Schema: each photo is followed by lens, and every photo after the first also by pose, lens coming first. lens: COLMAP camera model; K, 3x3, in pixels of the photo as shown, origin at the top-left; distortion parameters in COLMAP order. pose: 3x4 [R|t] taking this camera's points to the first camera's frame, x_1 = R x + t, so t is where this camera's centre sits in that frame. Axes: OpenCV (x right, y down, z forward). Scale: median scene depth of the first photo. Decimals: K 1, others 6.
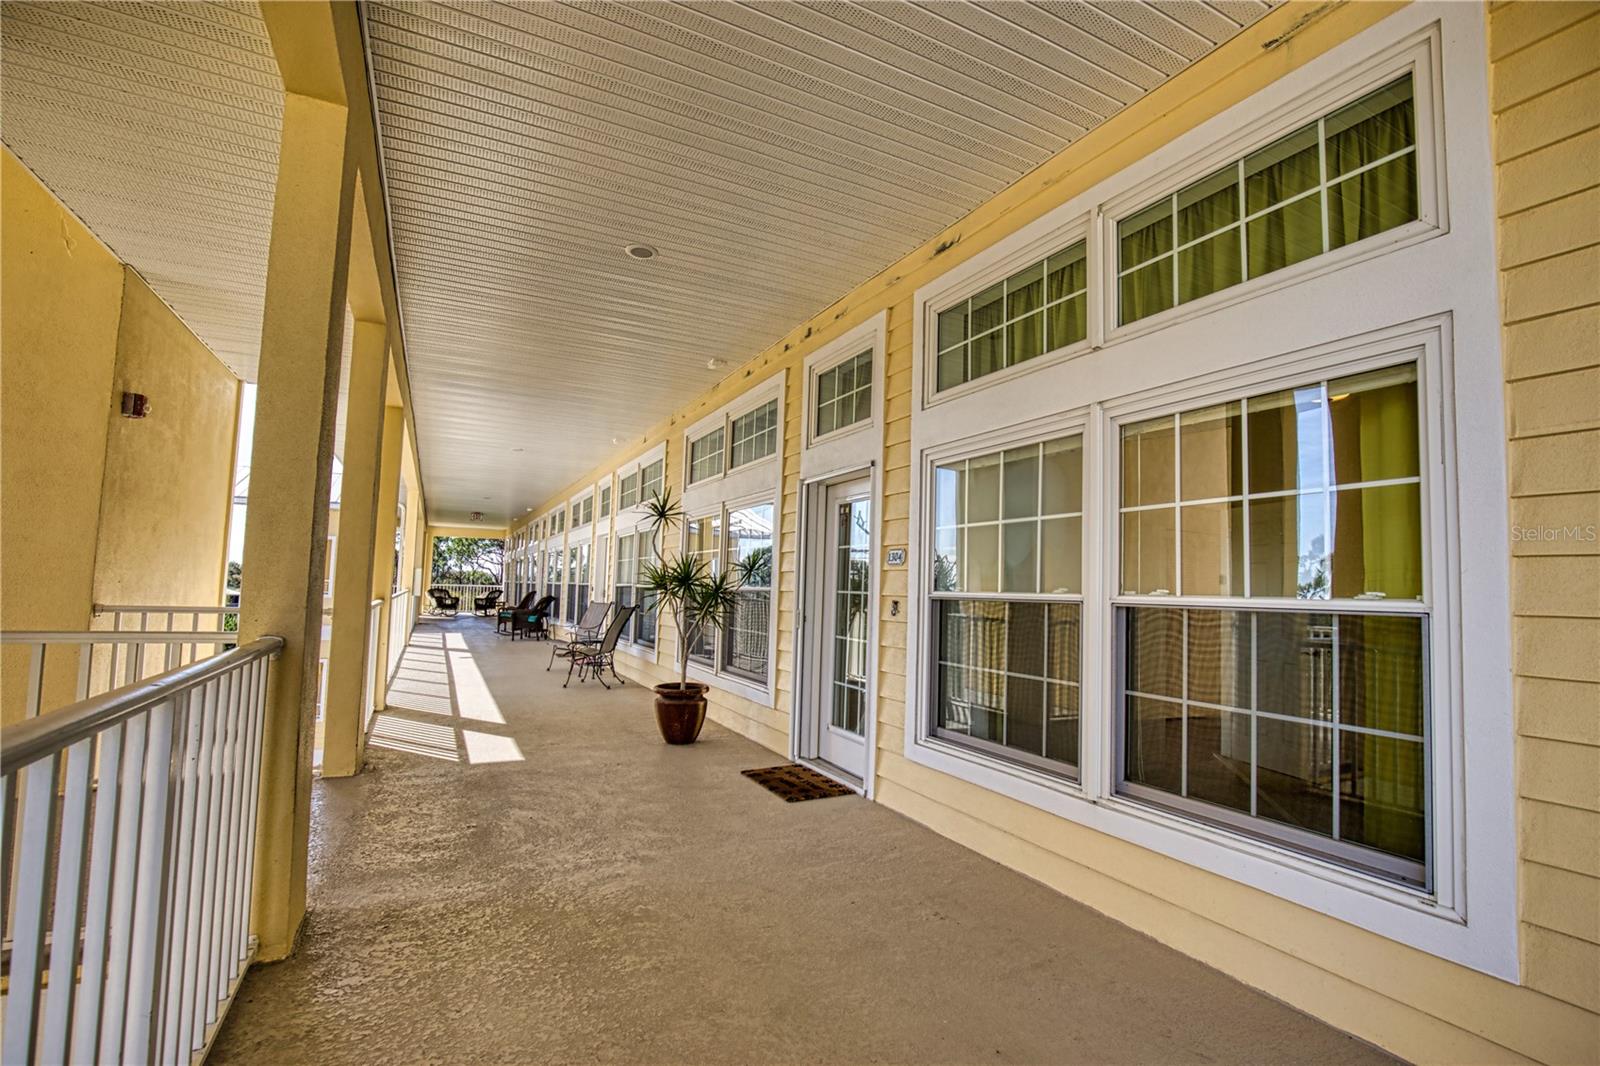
lens RADIAL K [[729.6, 0, 802.2], [0, 729.6, 540.7], [0, 0, 1]] dist [-0.039450, 0.010006]
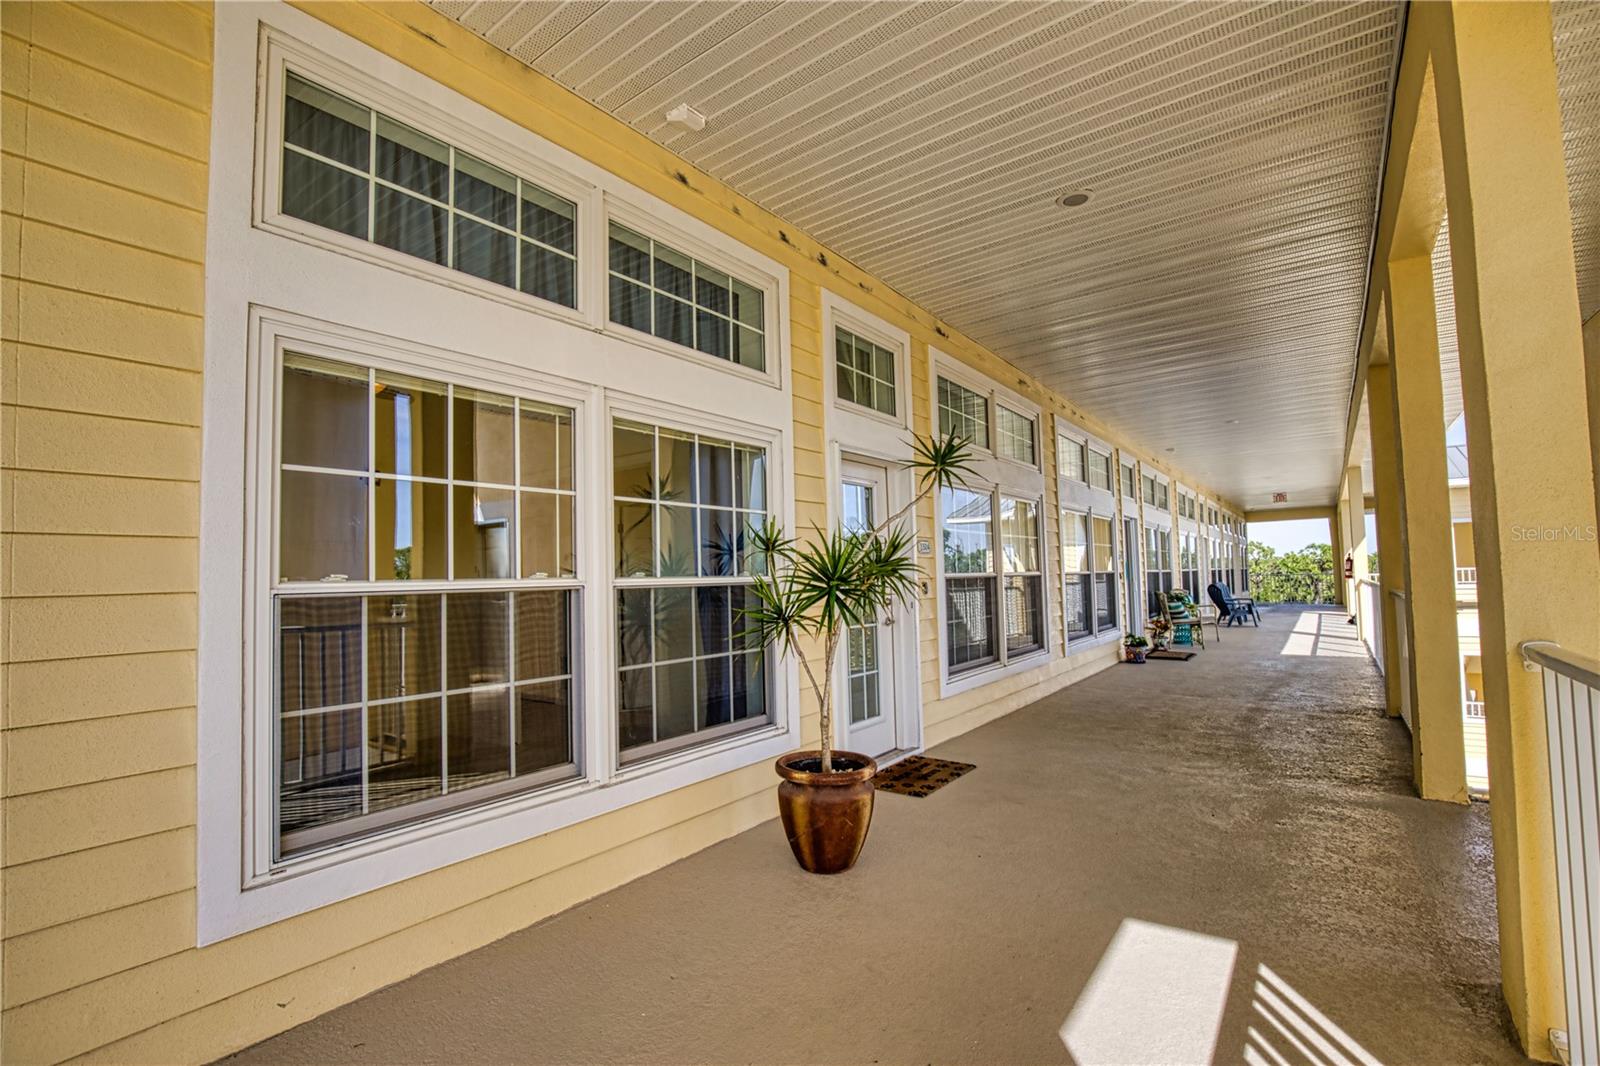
lens RADIAL K [[729.6, 0, 802.2], [0, 729.6, 540.7], [0, 0, 1]] dist [-0.039450, 0.010006]
pose [[-0.452389, 0.025654, 0.891452, -0.895674], [-0.053941, 0.996969, -0.056064, 0.092032], [-0.890188, -0.073449, -0.449634, 1.760246]]
